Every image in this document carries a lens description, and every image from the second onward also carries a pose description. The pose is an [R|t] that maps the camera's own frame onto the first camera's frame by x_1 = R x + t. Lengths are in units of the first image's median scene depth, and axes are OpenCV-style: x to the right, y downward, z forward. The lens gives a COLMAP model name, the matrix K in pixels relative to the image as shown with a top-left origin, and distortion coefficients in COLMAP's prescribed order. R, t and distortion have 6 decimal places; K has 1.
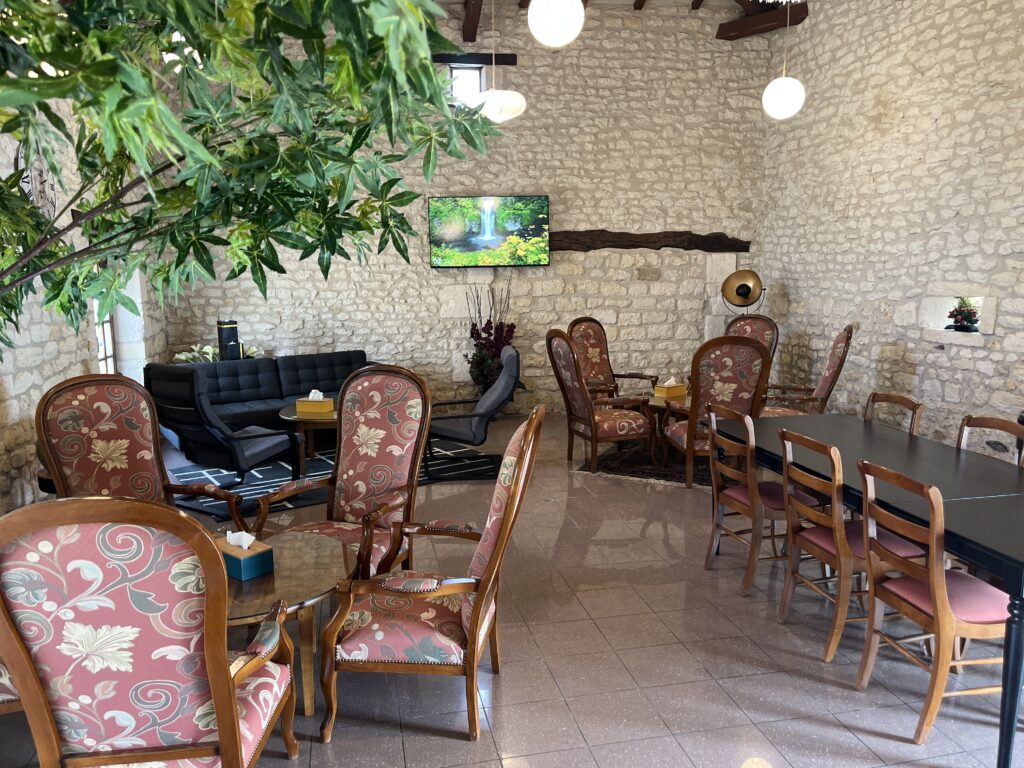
lens RADIAL K [[782.8, 0, 517.4], [0, 782.8, 386.6], [0, 0, 1]] dist [0.070055, -0.091001]
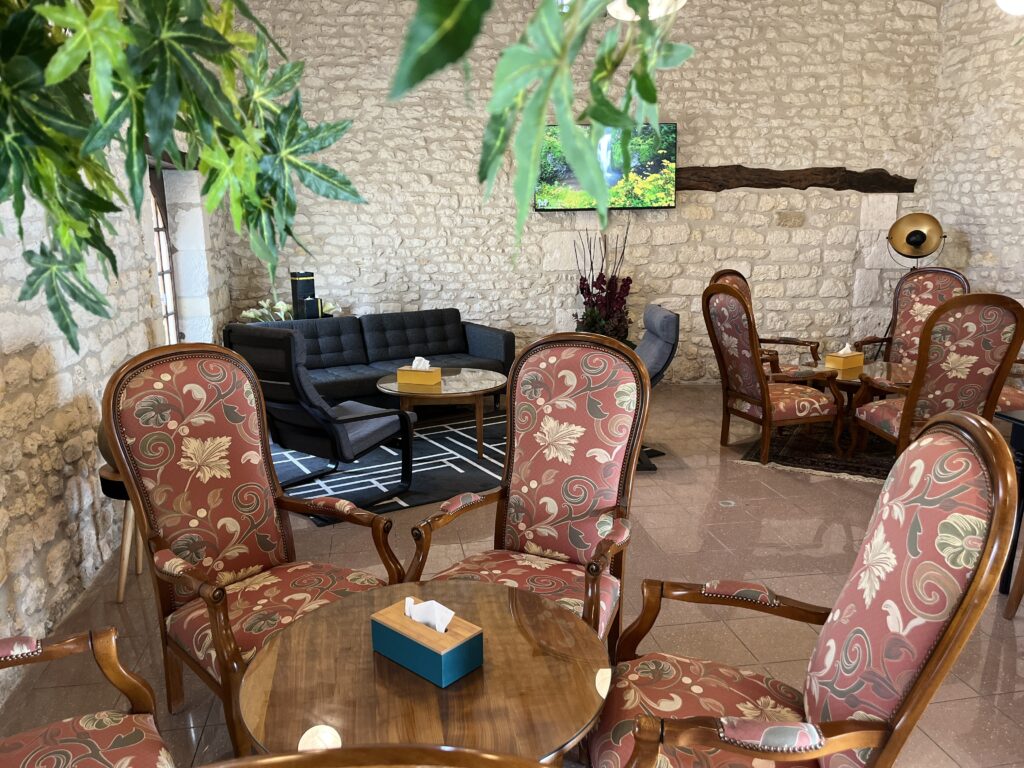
lens RADIAL K [[782.8, 0, 516.2], [0, 782.8, 385.2], [0, 0, 1]] dist [0.070055, -0.091001]
pose [[0.999227, 0.011216, -0.037685, -0.095690], [-0.009188, 0.998521, 0.053579, -0.008561], [0.038231, -0.053191, 0.997852, 0.141211]]
